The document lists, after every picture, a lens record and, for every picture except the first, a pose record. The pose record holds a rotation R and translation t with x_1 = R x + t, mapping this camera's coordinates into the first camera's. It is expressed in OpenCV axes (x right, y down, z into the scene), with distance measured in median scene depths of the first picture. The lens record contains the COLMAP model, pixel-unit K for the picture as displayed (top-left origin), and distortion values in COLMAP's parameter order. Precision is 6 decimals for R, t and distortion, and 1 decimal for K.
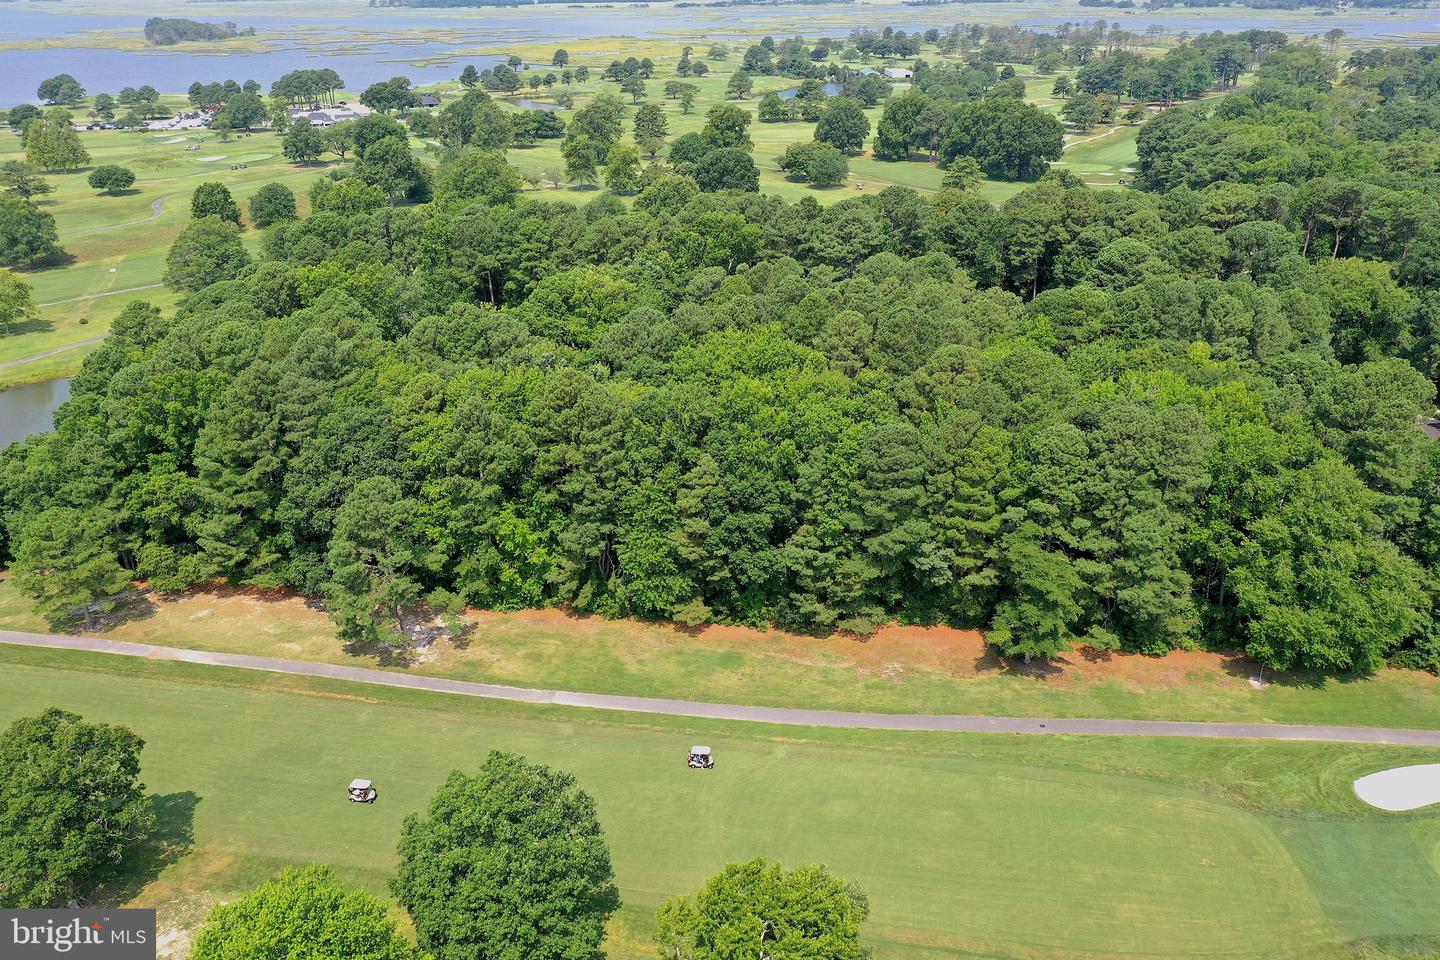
lens RADIAL K [[1144.7, 0, 724.1], [0, 1144.7, 483.4], [0, 0, 1]] dist [0.002921, 0.000733]
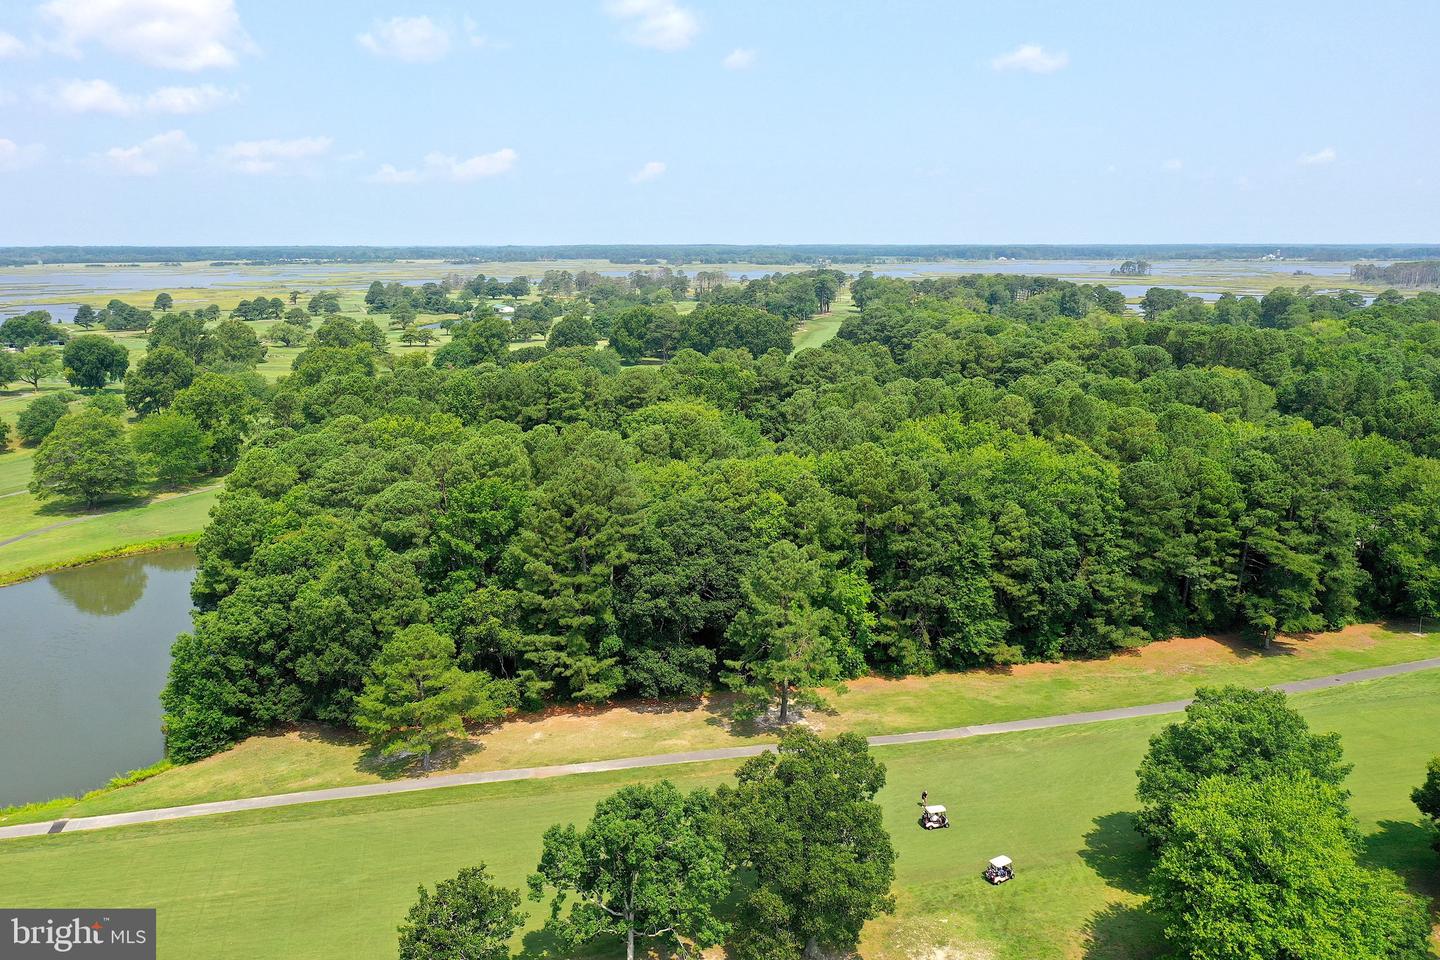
lens RADIAL K [[1144.7, 0, 724.1], [0, 1144.7, 483.4], [0, 0, 1]] dist [0.002921, 0.000733]
pose [[0.916538, -0.077397, 0.392388, -0.701785], [0.158568, 0.971014, -0.178852, 0.111249], [-0.367171, 0.226145, 0.902244, 0.083171]]
